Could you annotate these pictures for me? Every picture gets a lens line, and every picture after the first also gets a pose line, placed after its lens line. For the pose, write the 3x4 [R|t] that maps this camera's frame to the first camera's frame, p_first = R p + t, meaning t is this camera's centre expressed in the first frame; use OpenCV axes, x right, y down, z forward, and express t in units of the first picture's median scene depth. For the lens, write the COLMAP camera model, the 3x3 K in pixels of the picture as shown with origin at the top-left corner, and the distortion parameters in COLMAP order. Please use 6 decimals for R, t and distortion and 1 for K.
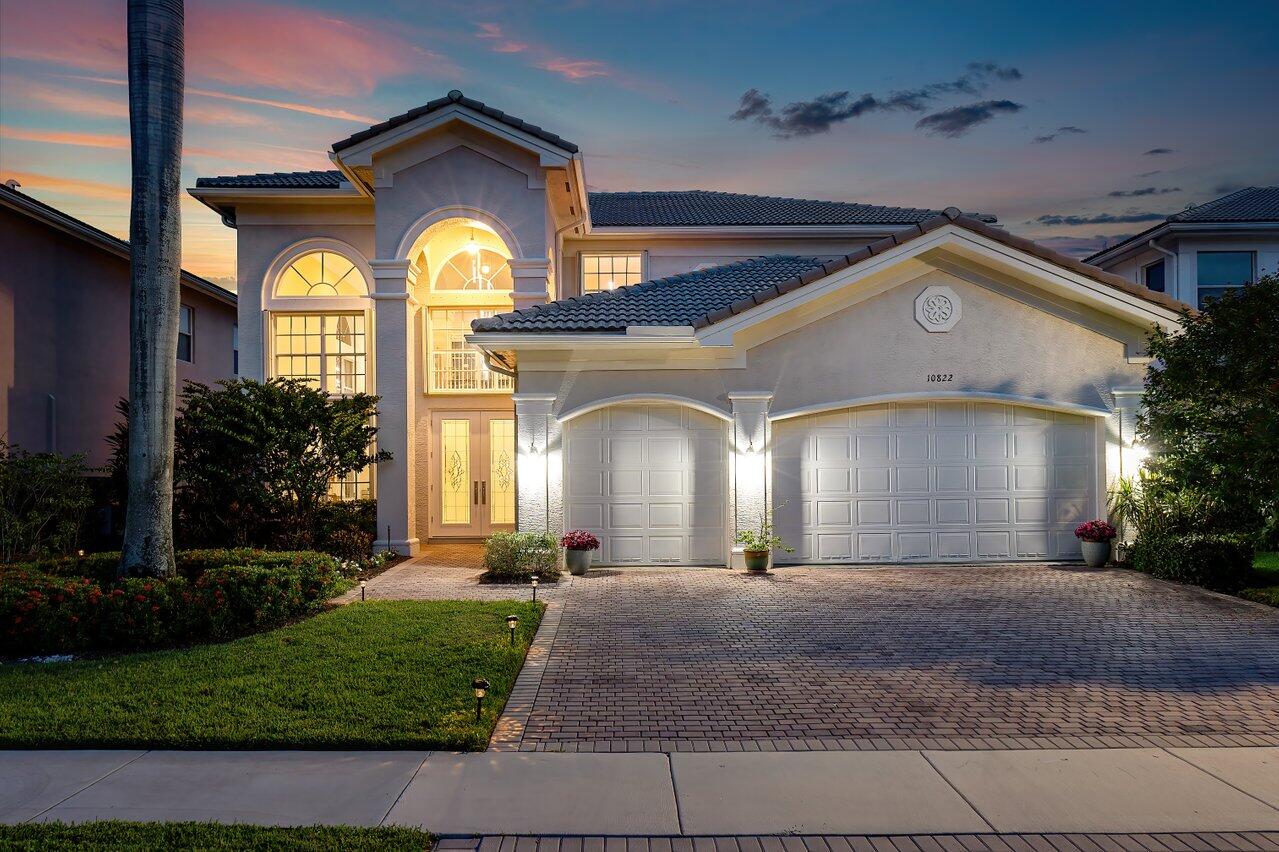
lens RADIAL K [[917.8, 0, 630.8], [0, 917.8, 478.7], [0, 0, 1]] dist [0.004726, -0.002268]
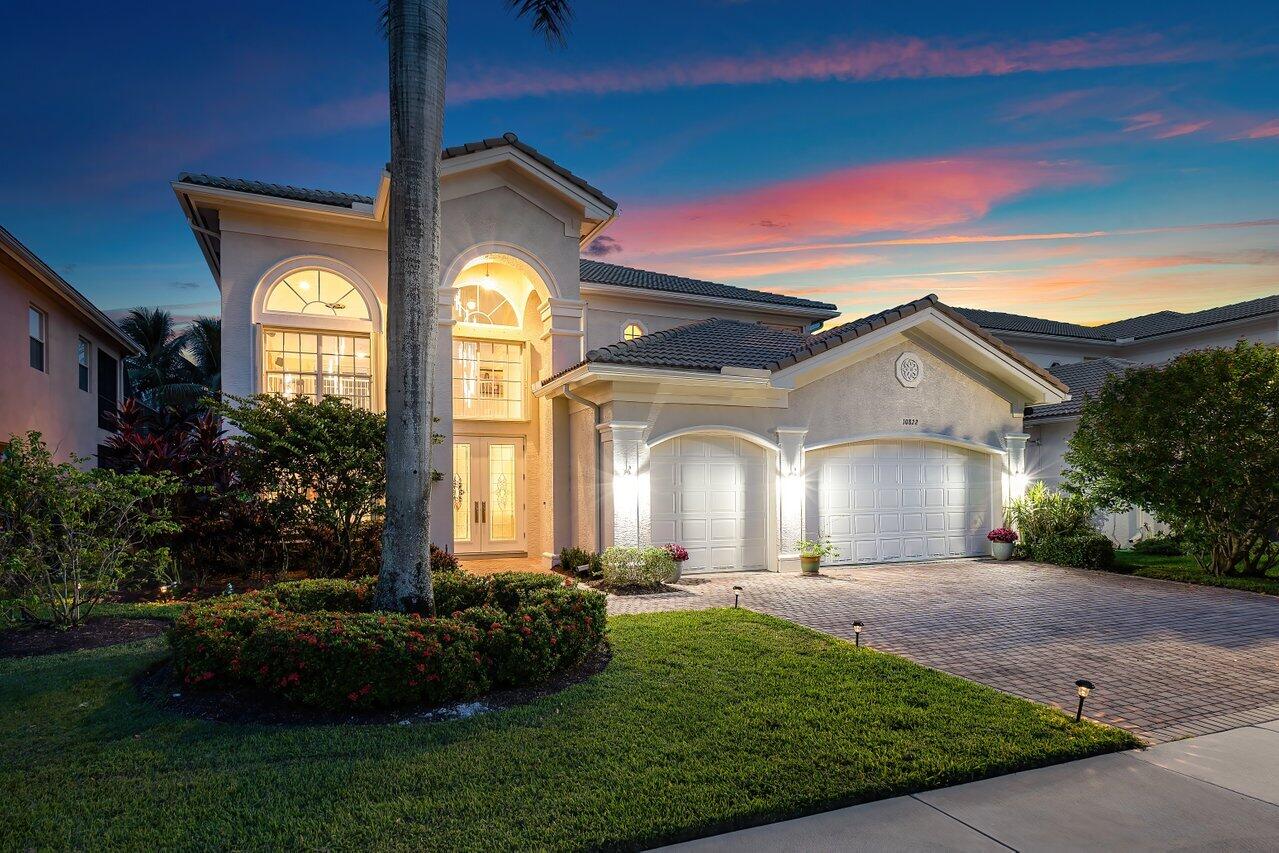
lens RADIAL K [[729.6, 0, 641.5], [0, 729.6, 501.4], [0, 0, 1]] dist [-0.000653, 0.000992]
pose [[0.916521, -0.003671, 0.399969, -0.441393], [0.002774, 0.999992, 0.002823, 0.001154], [-0.399976, -0.001478, 0.916524, 0.186915]]
